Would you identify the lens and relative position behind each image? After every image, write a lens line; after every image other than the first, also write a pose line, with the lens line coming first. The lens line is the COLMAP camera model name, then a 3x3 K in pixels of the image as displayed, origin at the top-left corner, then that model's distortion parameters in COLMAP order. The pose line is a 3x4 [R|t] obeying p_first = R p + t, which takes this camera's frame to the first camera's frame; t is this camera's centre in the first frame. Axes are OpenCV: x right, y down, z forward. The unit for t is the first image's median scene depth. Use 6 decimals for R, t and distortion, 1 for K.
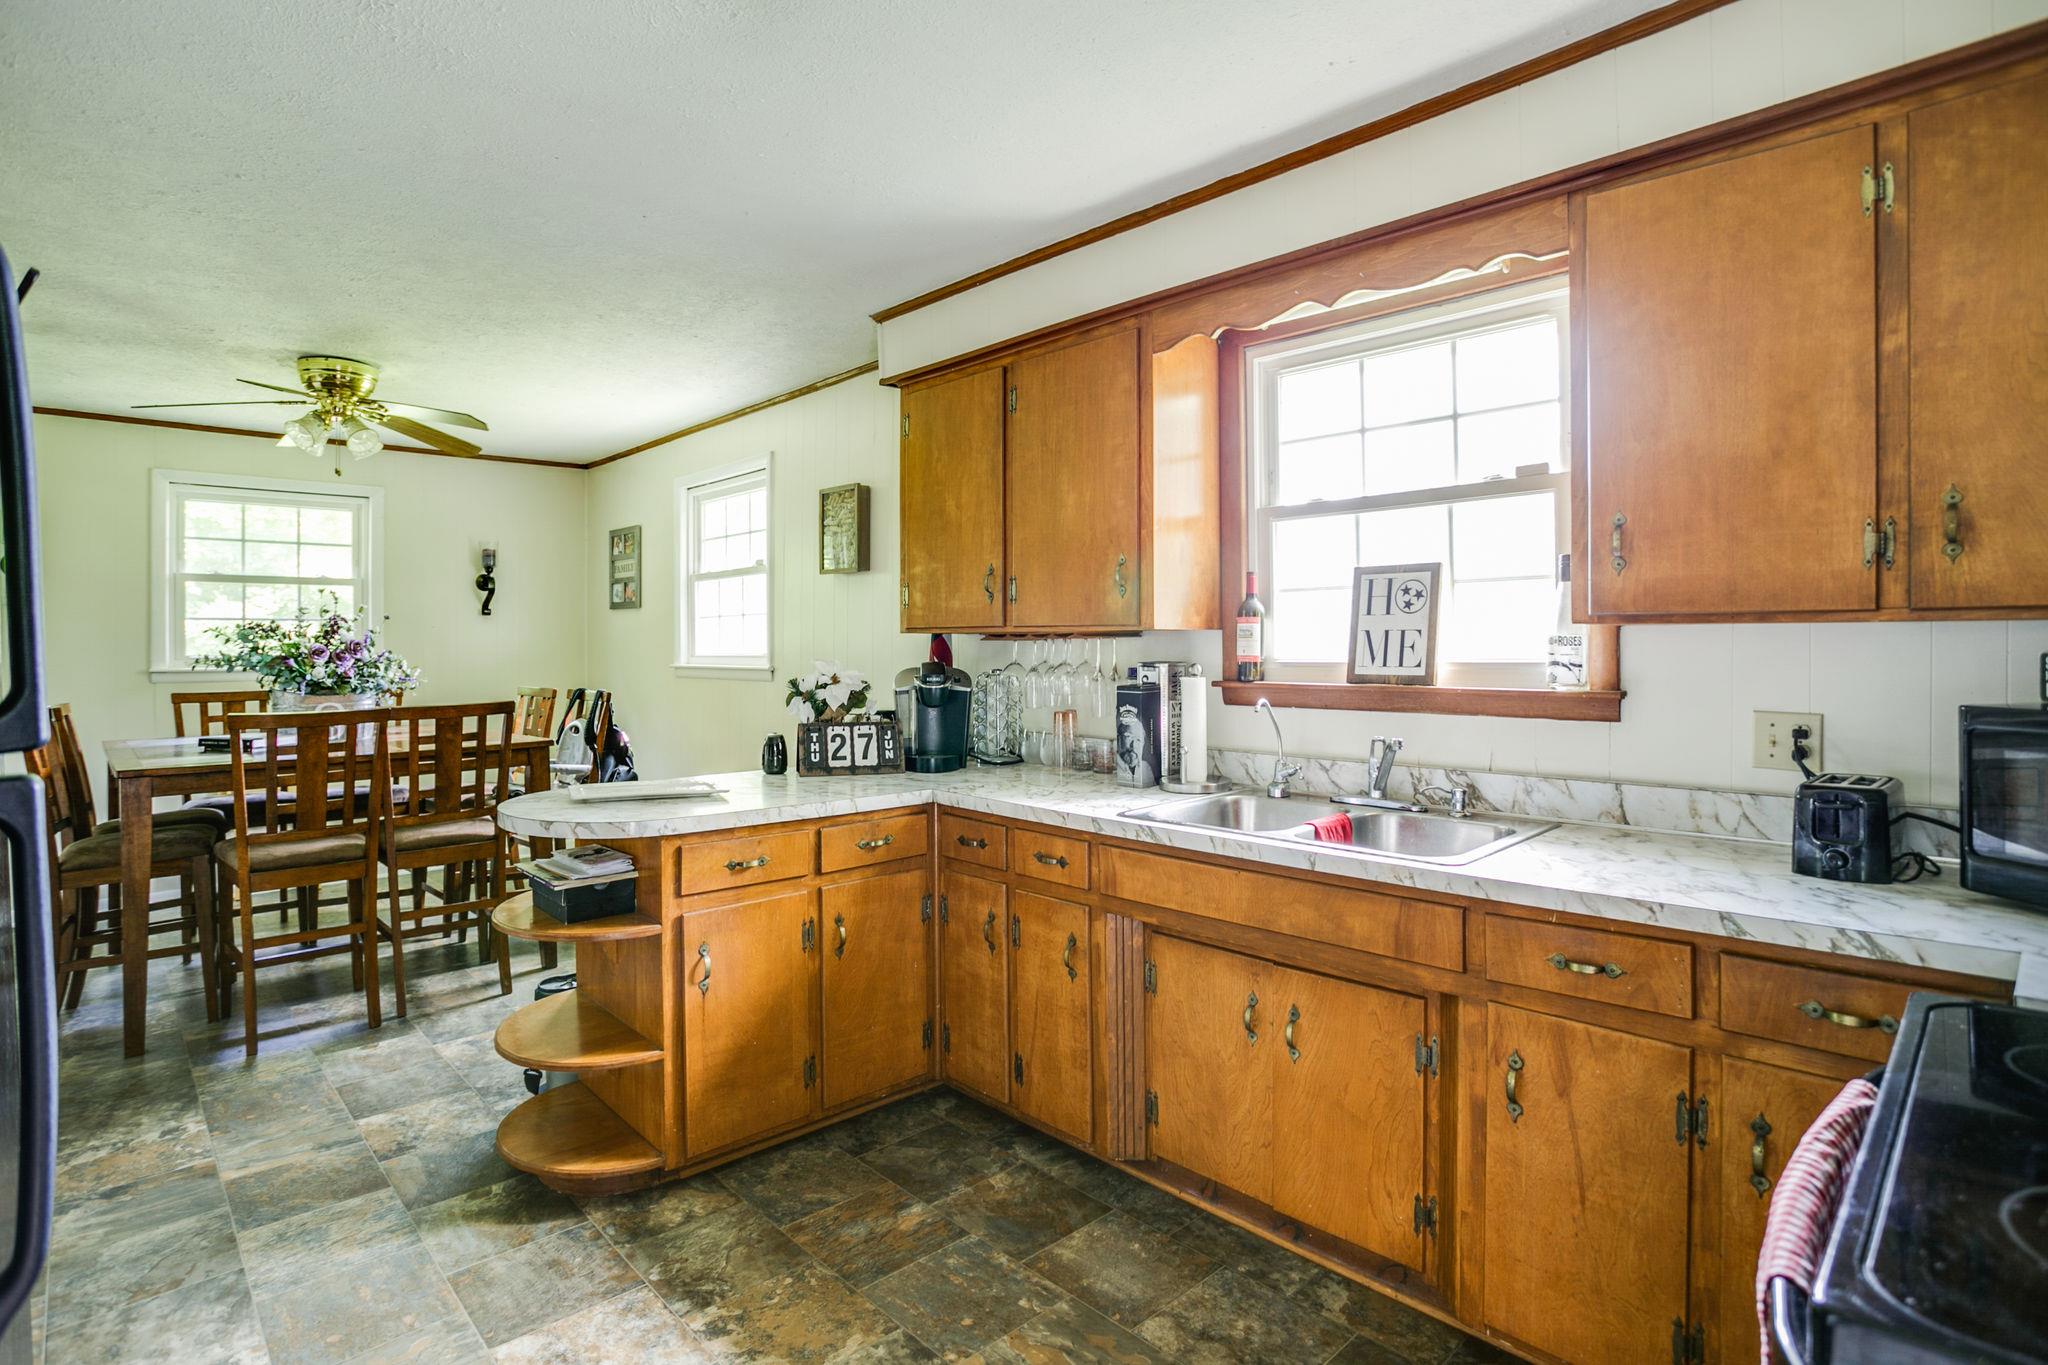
lens RADIAL K [[996.8, 0, 1014.3], [0, 996.8, 648.2], [0, 0, 1]] dist [-0.048135, 0.014459]
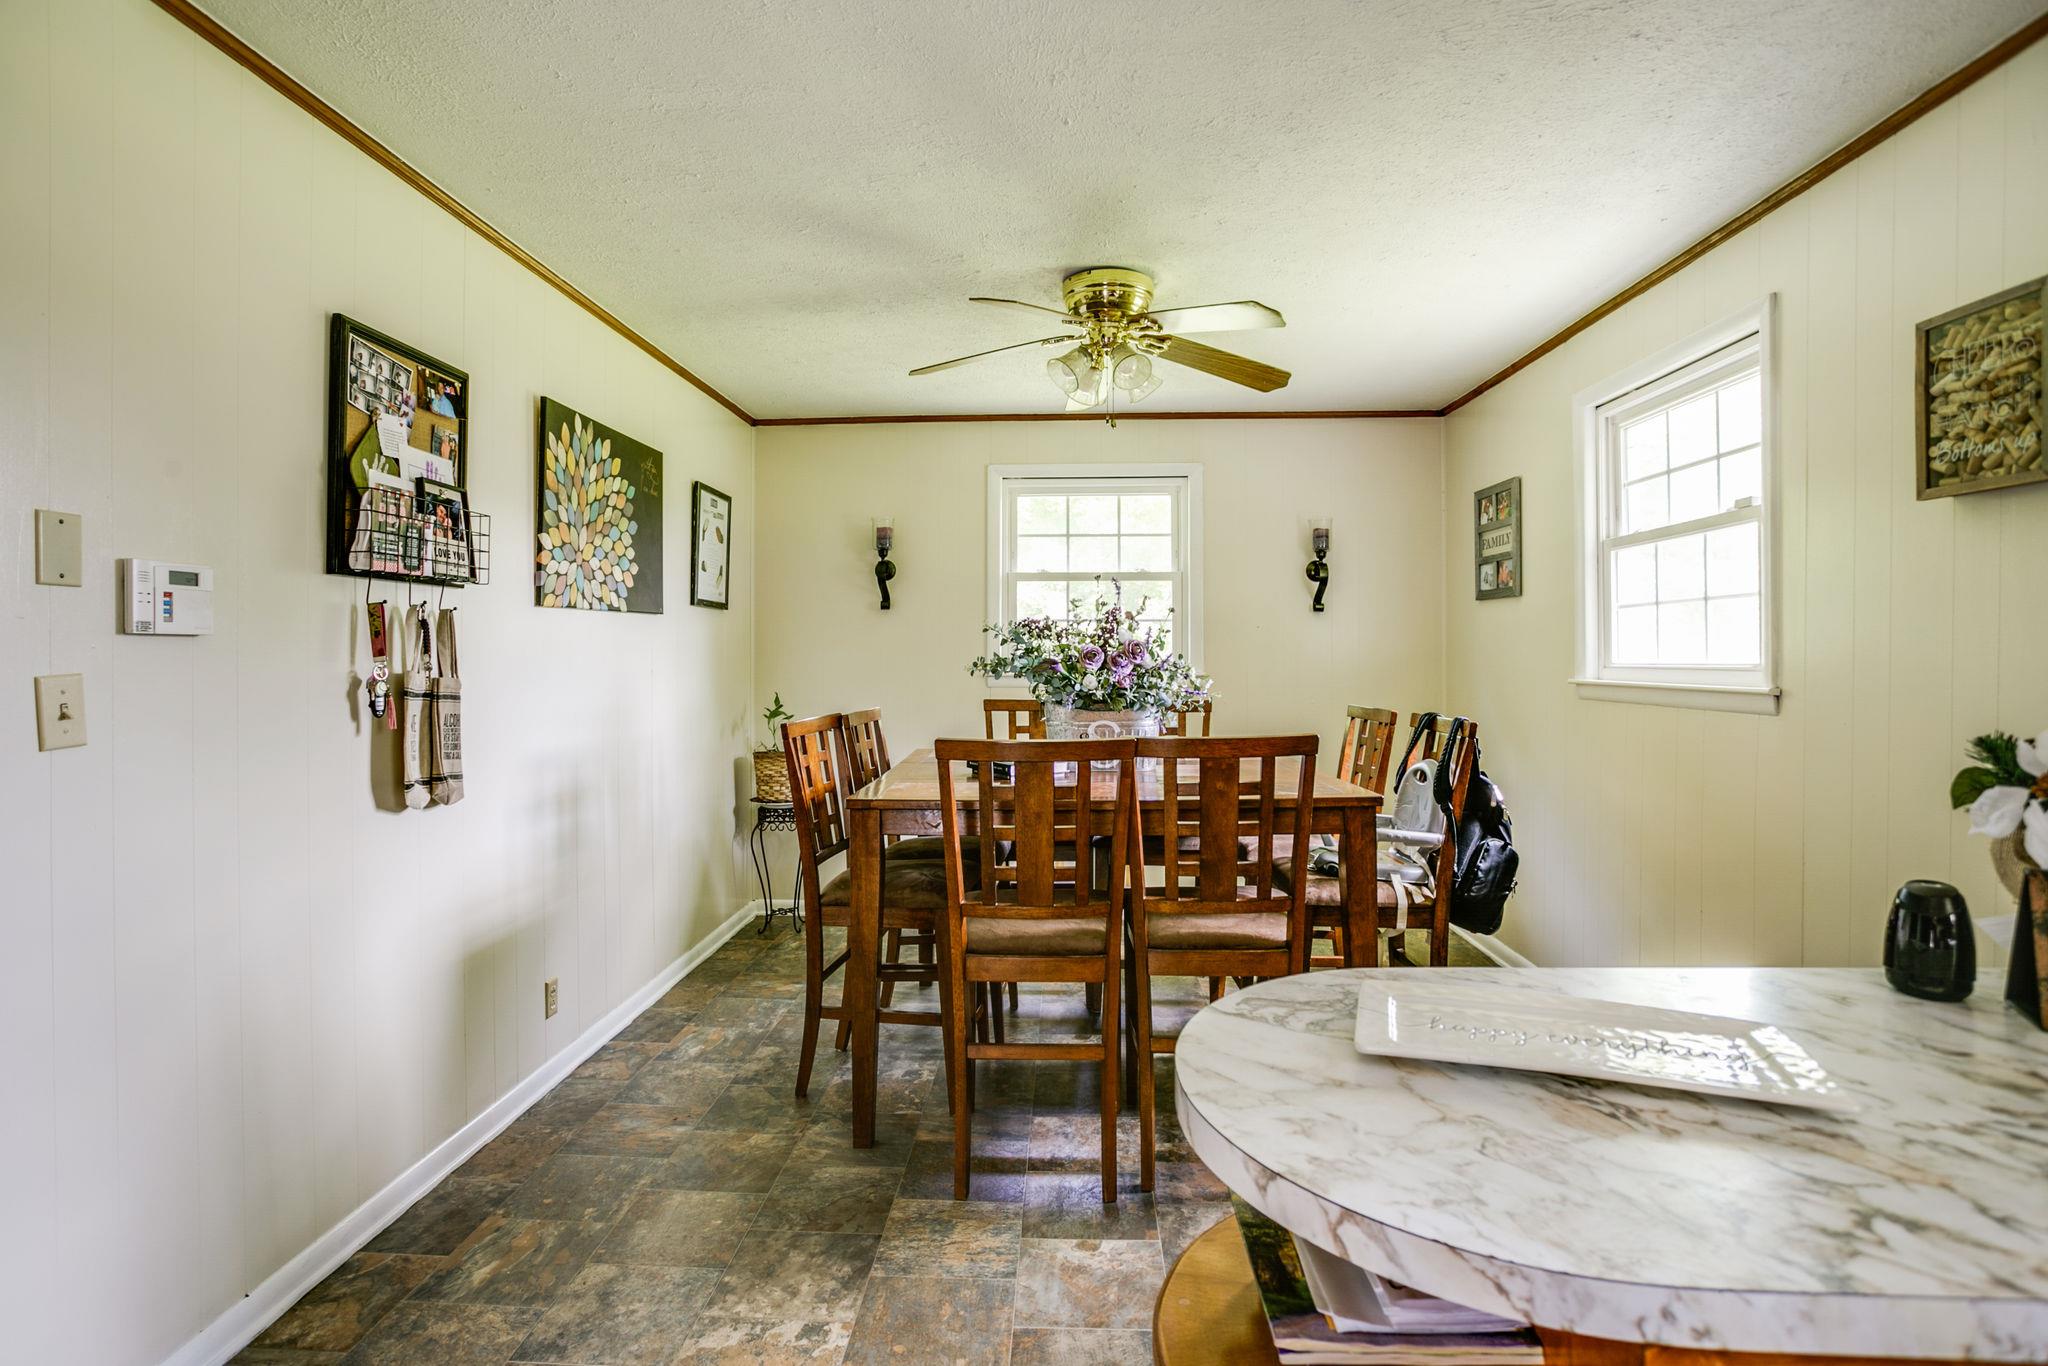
lens RADIAL K [[996.8, 0, 1006.2], [0, 996.8, 648.6], [0, 0, 1]] dist [-0.048135, 0.014459]
pose [[0.672000, 0.000628, -0.740550, -0.157152], [-0.006346, 0.999968, -0.004910, 0.002708], [0.740524, 0.007999, 0.671983, 0.388286]]
